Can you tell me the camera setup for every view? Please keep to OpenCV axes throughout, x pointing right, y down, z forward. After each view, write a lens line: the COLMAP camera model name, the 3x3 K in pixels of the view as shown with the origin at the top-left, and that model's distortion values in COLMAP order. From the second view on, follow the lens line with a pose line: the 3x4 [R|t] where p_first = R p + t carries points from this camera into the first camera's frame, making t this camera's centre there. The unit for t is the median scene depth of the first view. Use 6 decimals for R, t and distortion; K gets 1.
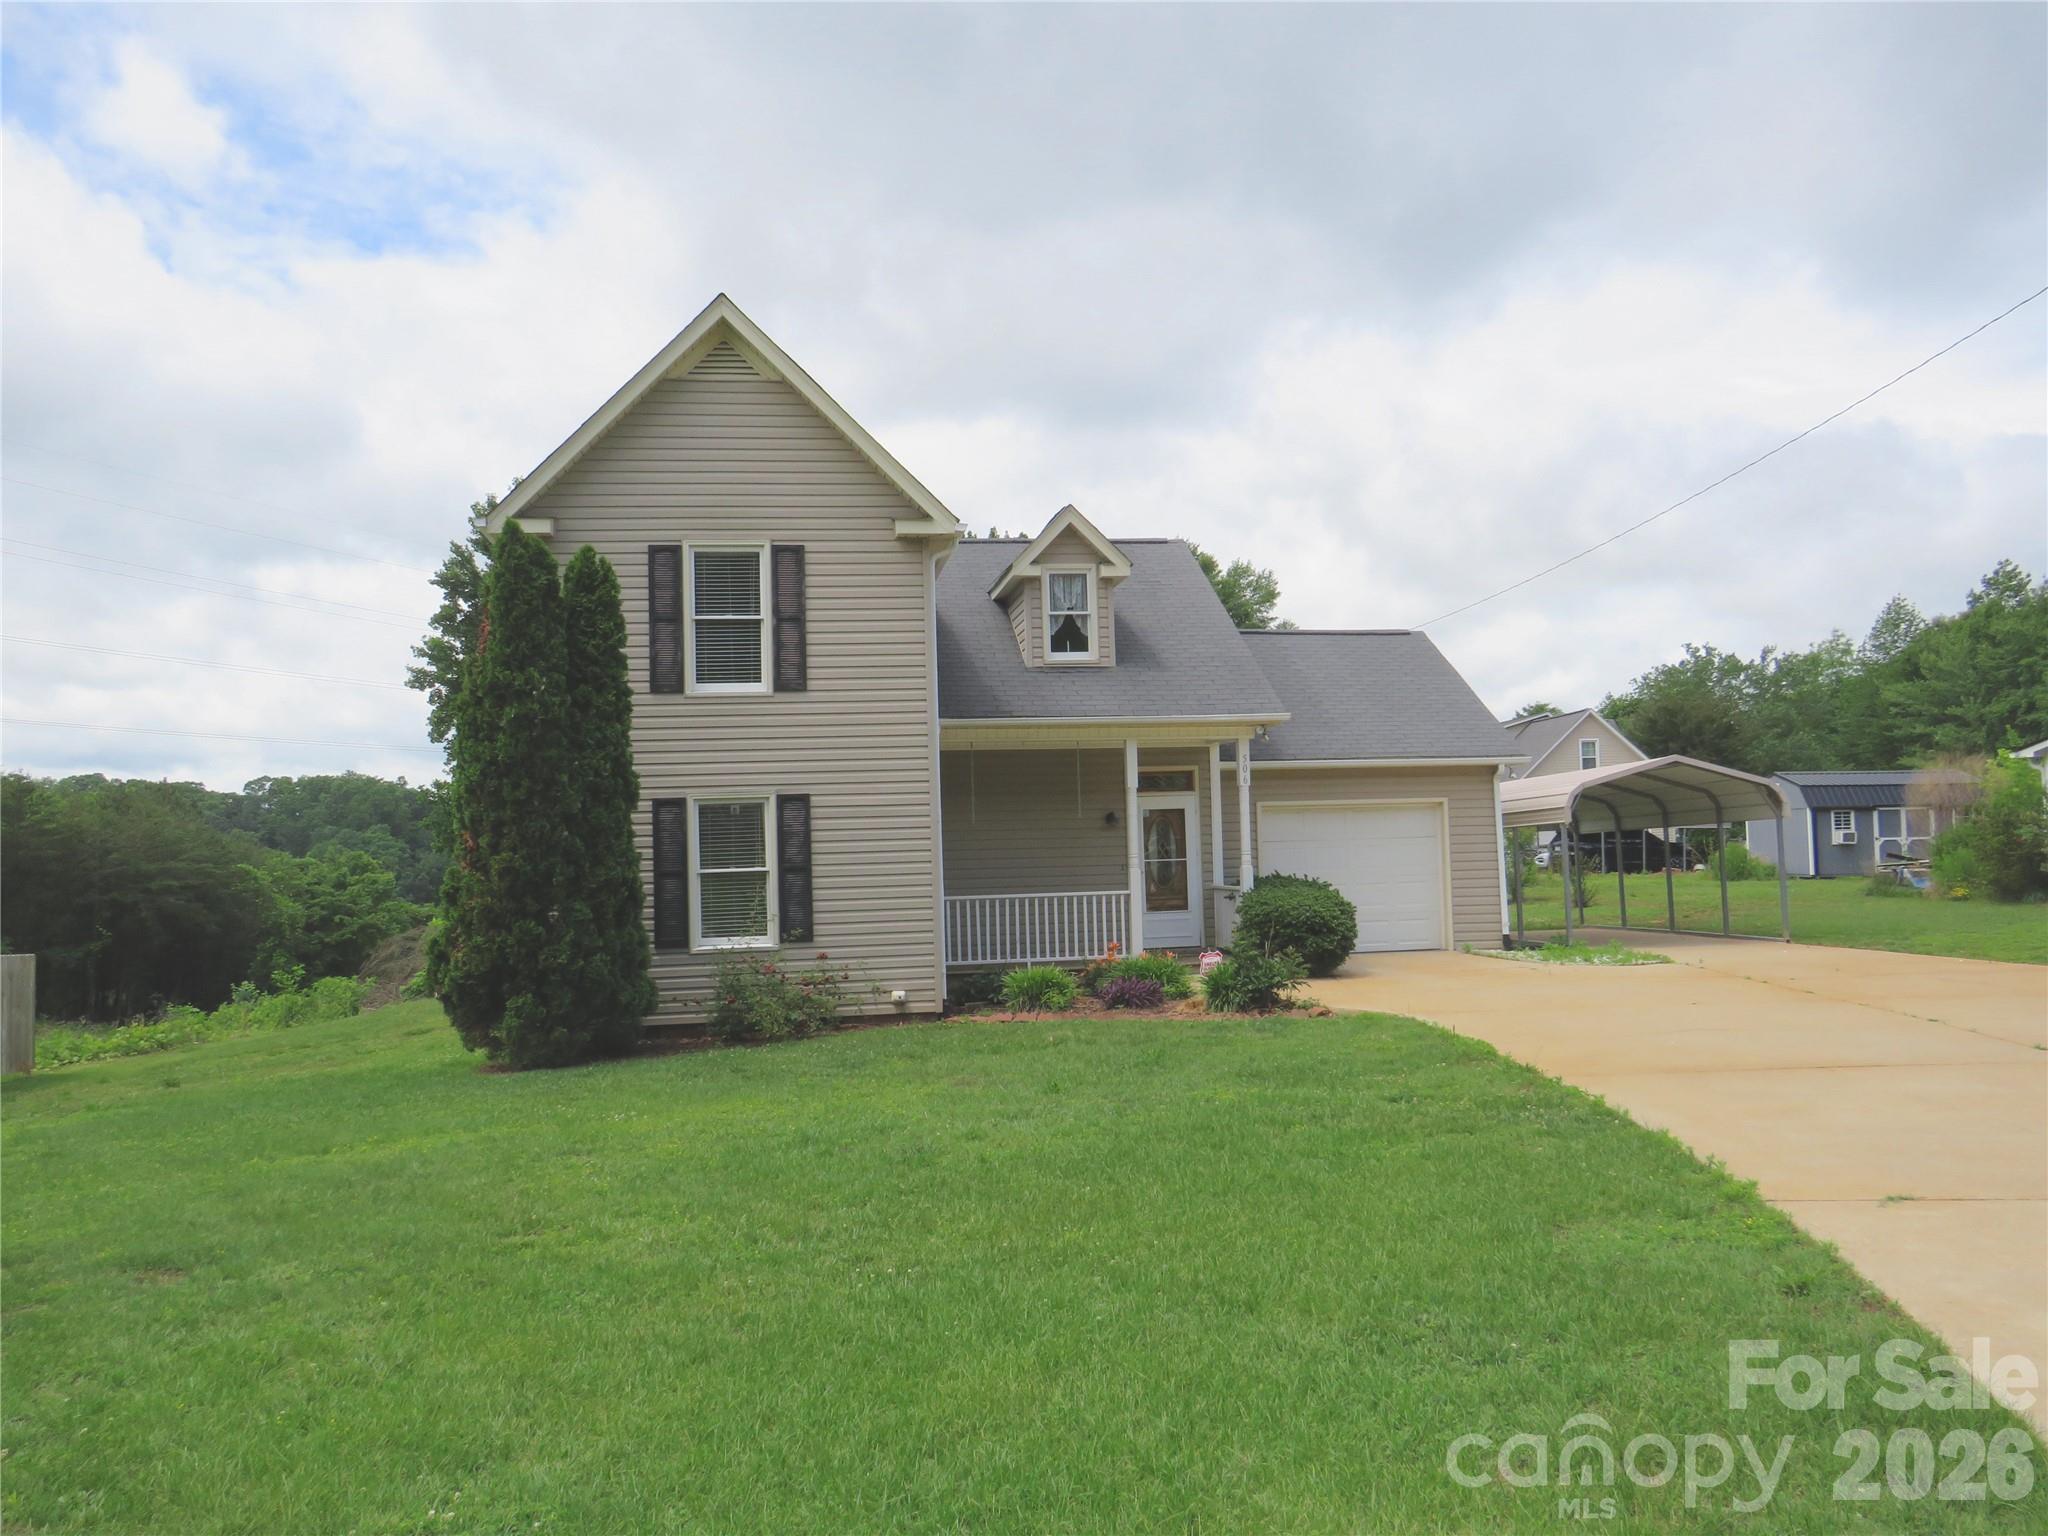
lens RADIAL K [[1510.4, 0, 1024.6], [0, 1510.4, 764.4], [0, 0, 1]] dist [-0.012551, -0.002277]
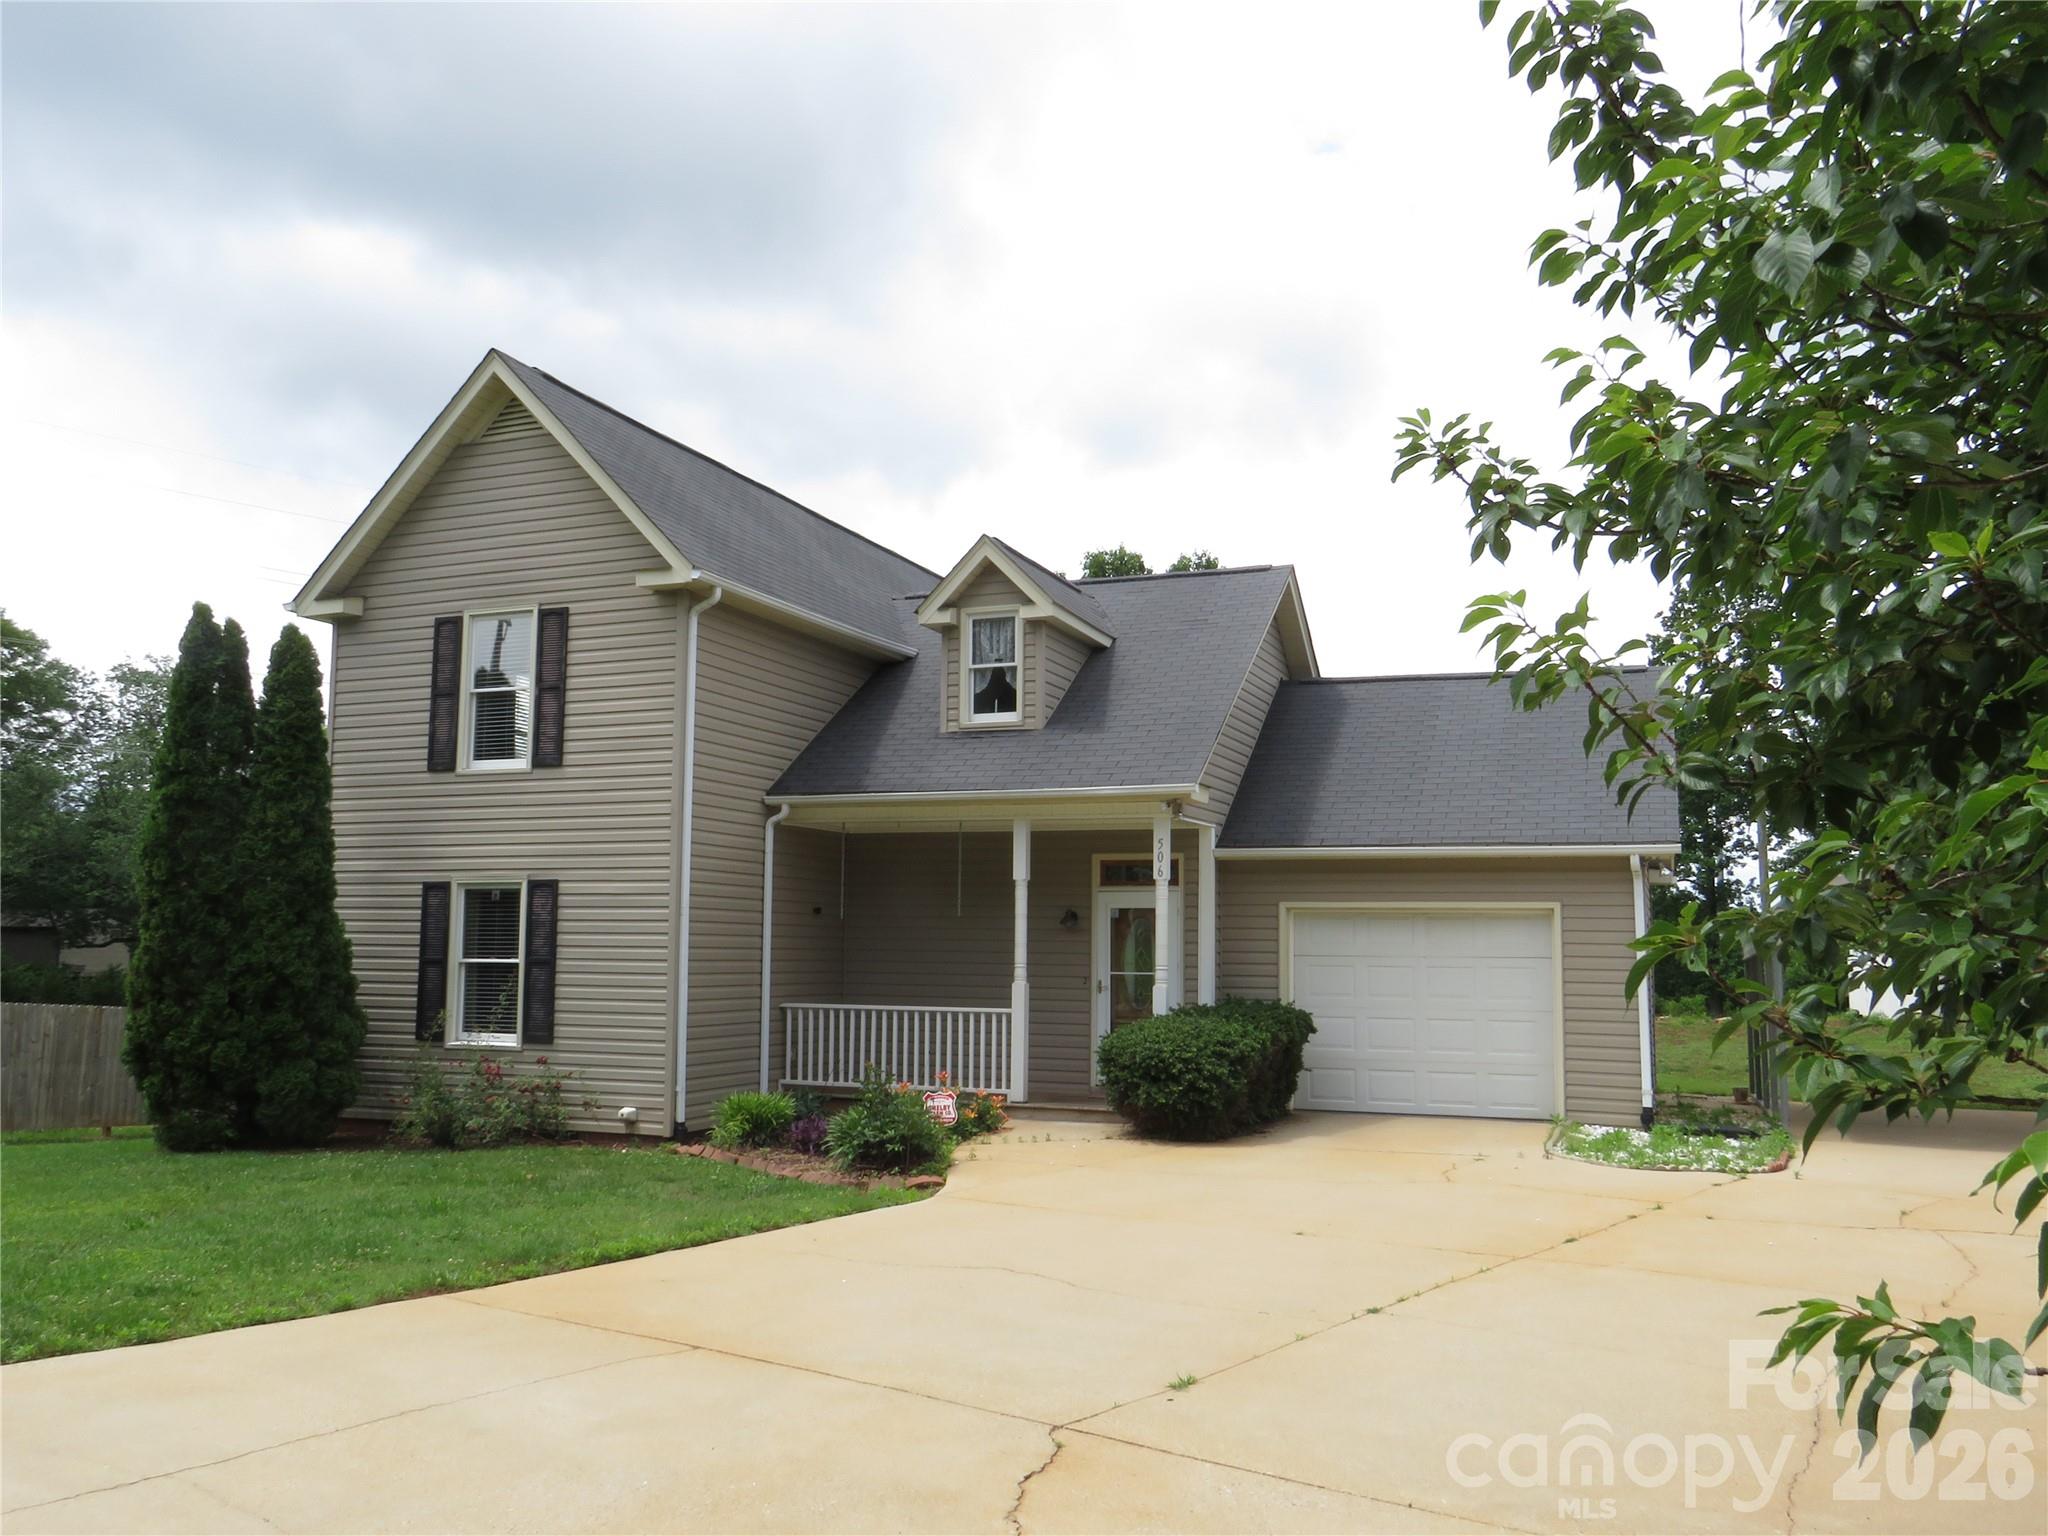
lens RADIAL K [[1642.1, 0, 1024.3], [0, 1642.1, 785.2], [0, 0, 1]] dist [-0.021095, 0.024331]
pose [[0.861061, -0.014191, -0.508304, 0.589766], [-0.006926, 0.999190, -0.039629, -0.000140], [0.508455, 0.037644, 0.860266, 0.289308]]
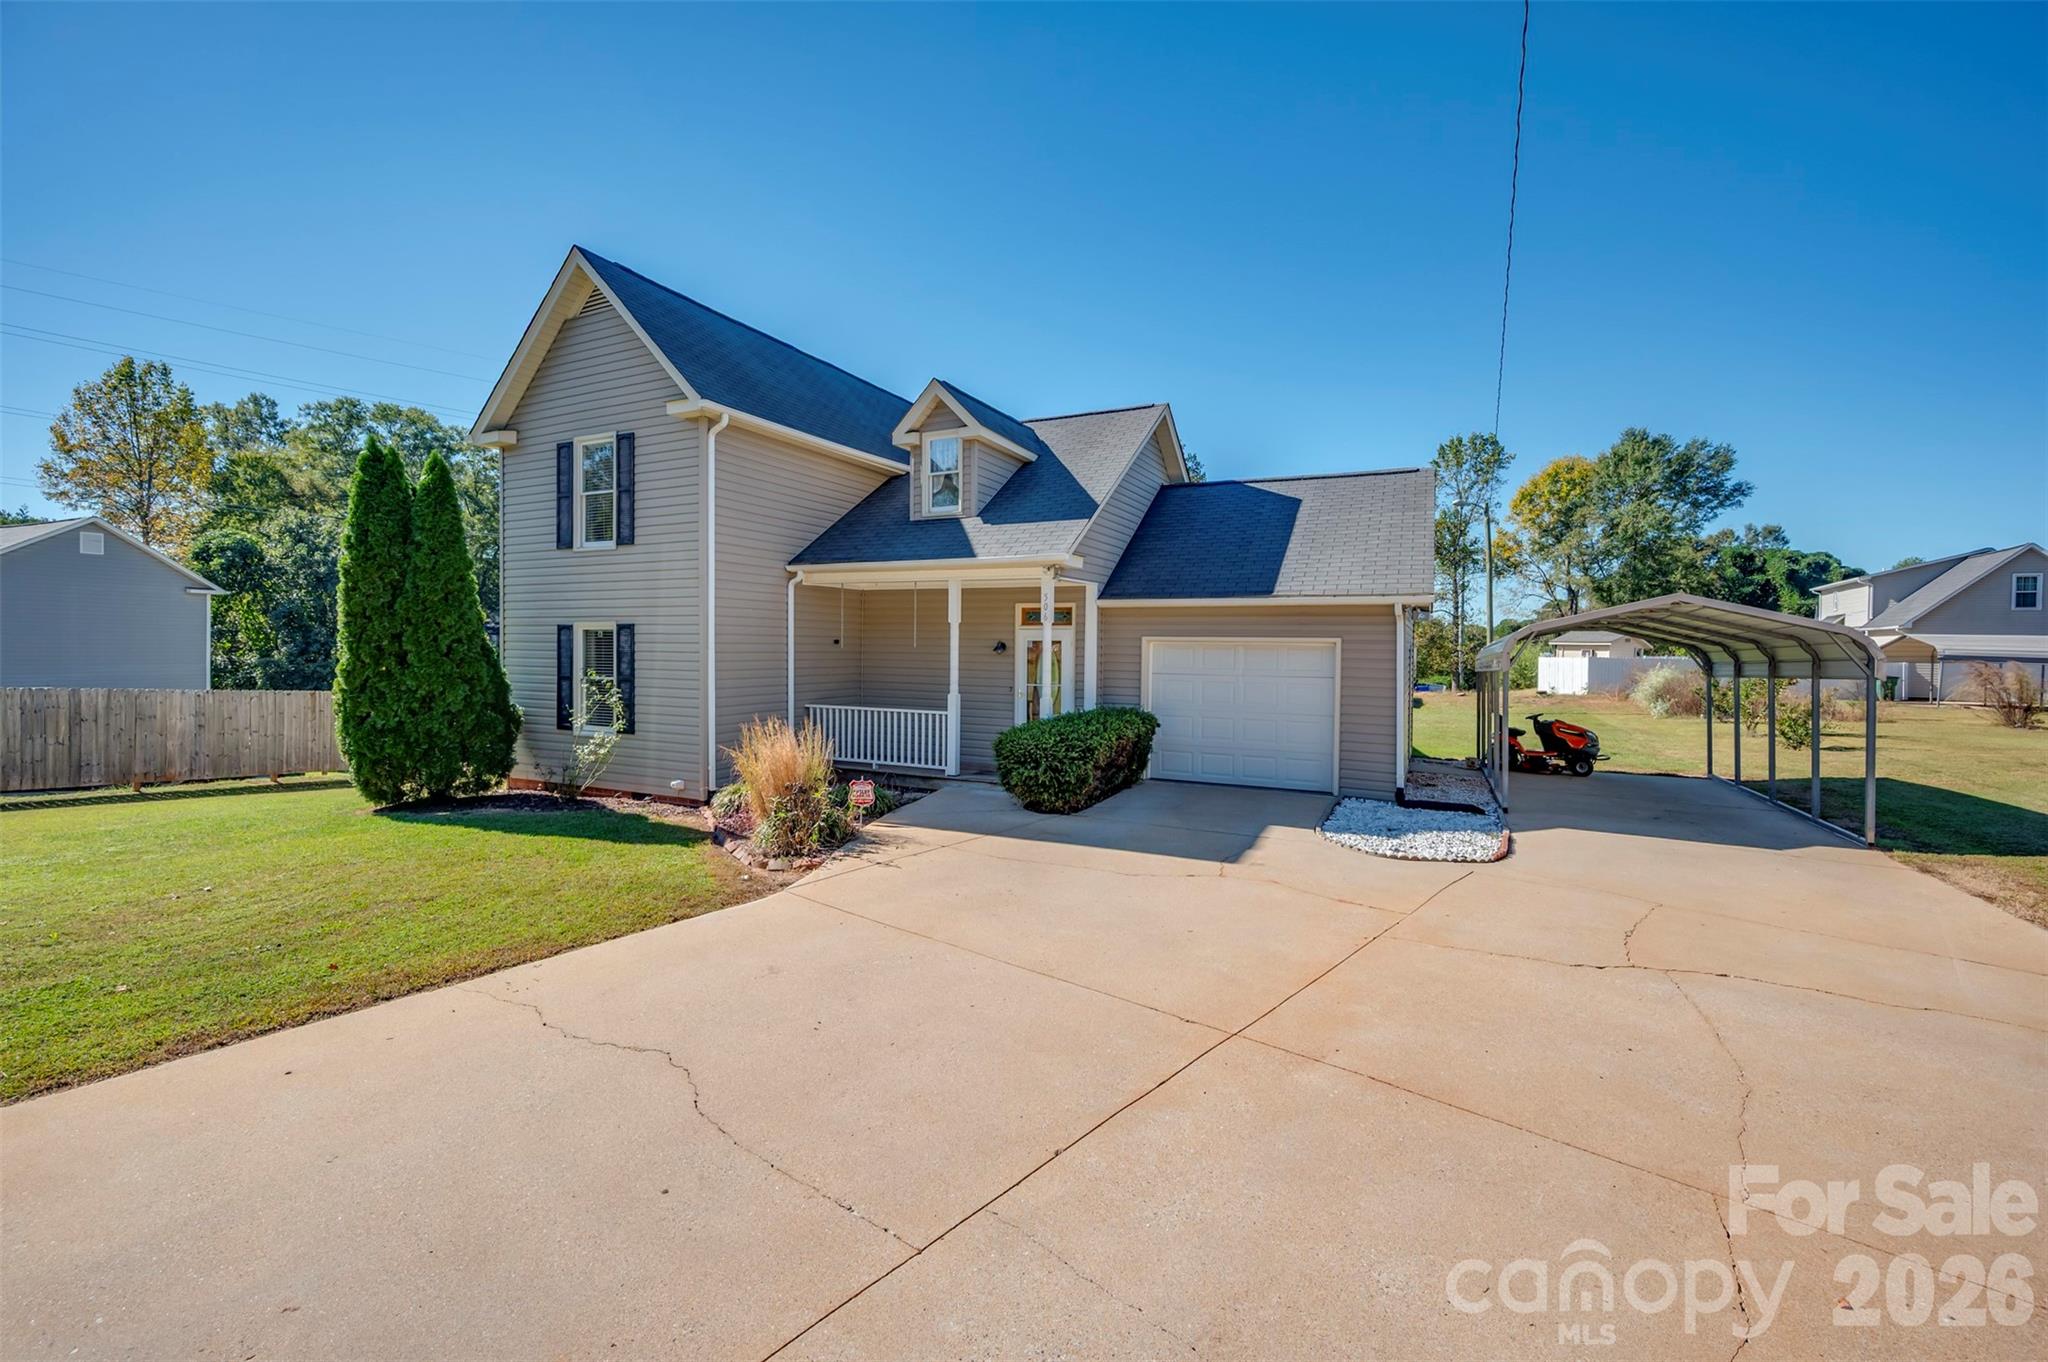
lens RADIAL K [[822.2, 0, 1026.9], [0, 822.2, 657.8], [0, 0, 1]] dist [0.007004, -0.000071]
pose [[0.819713, 0.045168, -0.570991, 0.542086], [-0.002092, 0.997115, 0.075873, -0.006065], [0.572771, -0.061000, 0.817442, 0.597343]]
